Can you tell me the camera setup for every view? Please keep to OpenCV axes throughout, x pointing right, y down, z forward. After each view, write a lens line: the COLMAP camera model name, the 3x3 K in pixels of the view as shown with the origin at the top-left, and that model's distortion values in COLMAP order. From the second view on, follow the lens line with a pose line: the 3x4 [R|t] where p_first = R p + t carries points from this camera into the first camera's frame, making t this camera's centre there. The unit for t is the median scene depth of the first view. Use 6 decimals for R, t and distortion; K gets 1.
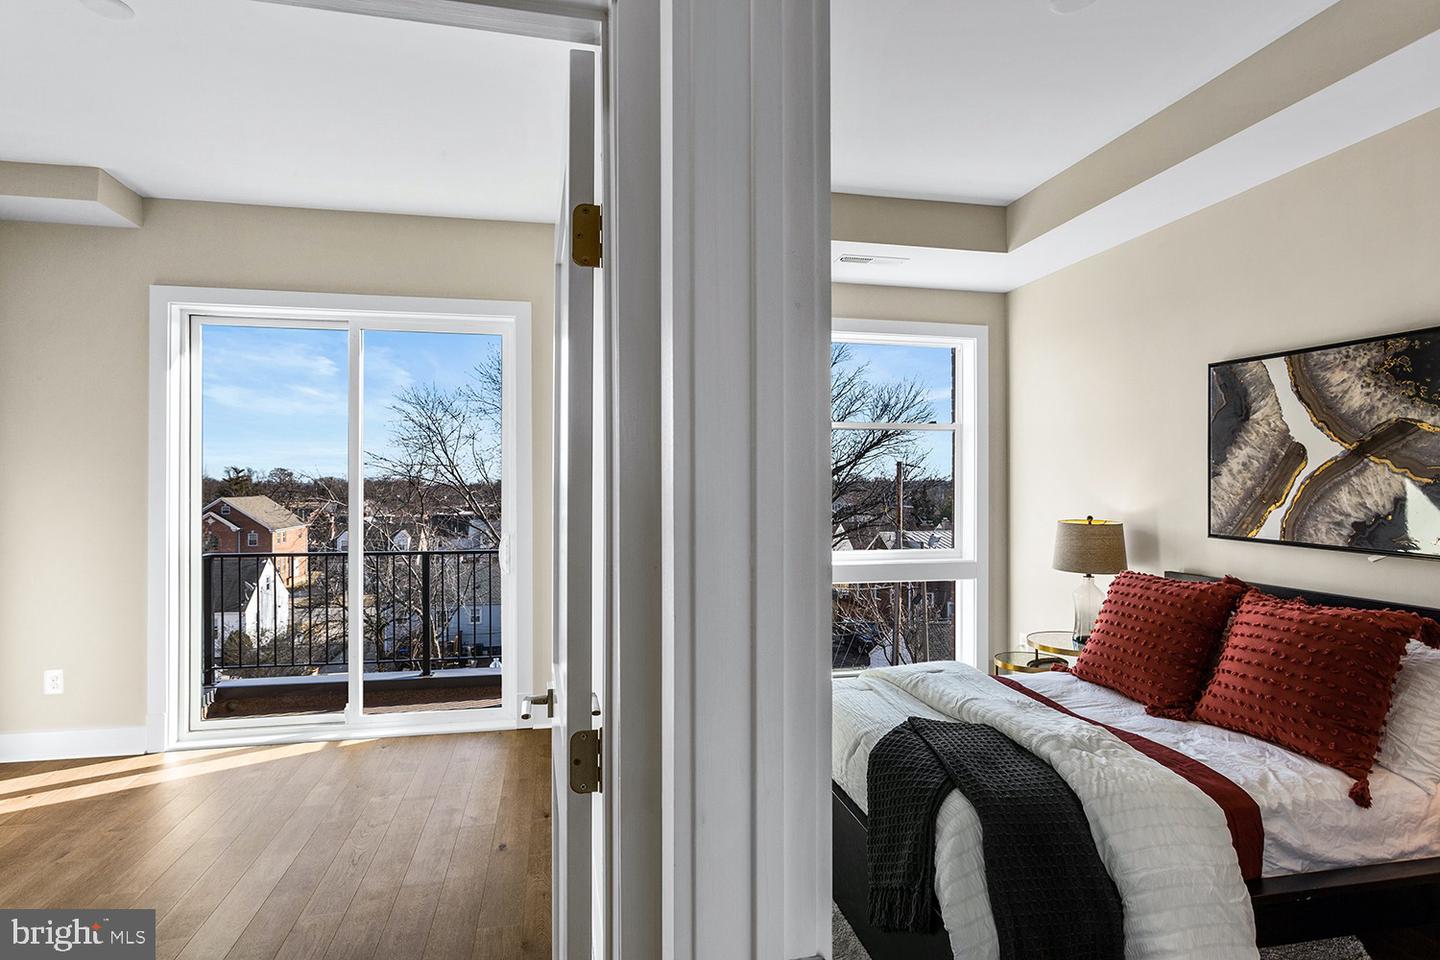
lens RADIAL K [[709.8, 0, 701.3], [0, 709.8, 480.5], [0, 0, 1]] dist [0.003319, 0.001713]
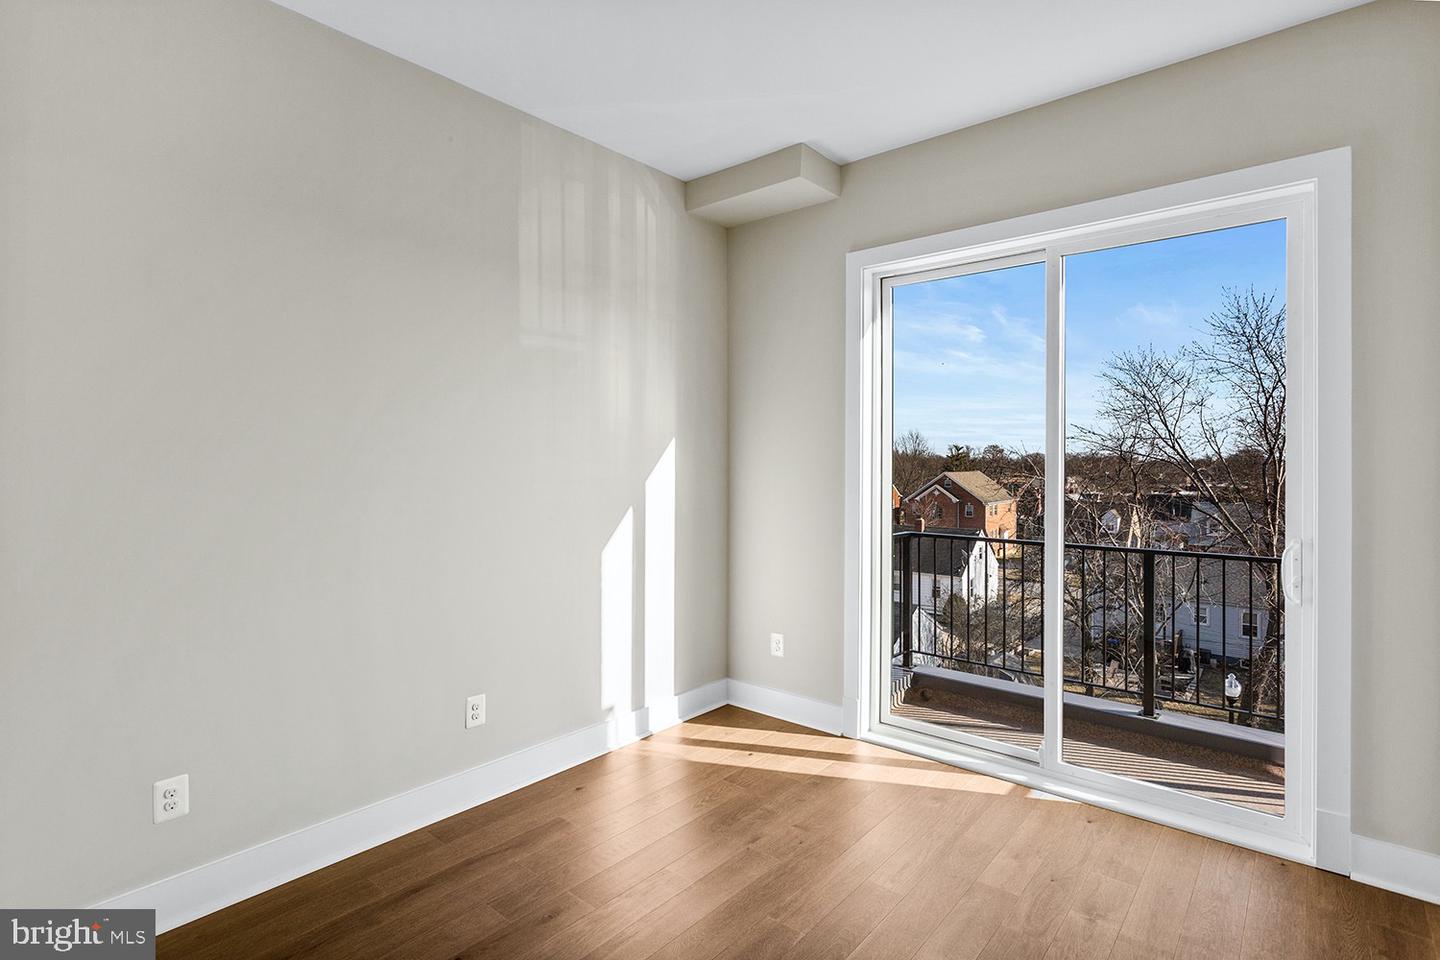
lens RADIAL K [[728.4, 0, 719.2], [0, 728.4, 474.2], [0, 0, 1]] dist [-0.019291, 0.012952]
pose [[0.625807, 0.013547, -0.779860, -0.110135], [0.005537, 0.999747, 0.021810, 0.001648], [0.779958, -0.017967, 0.625574, 0.245102]]
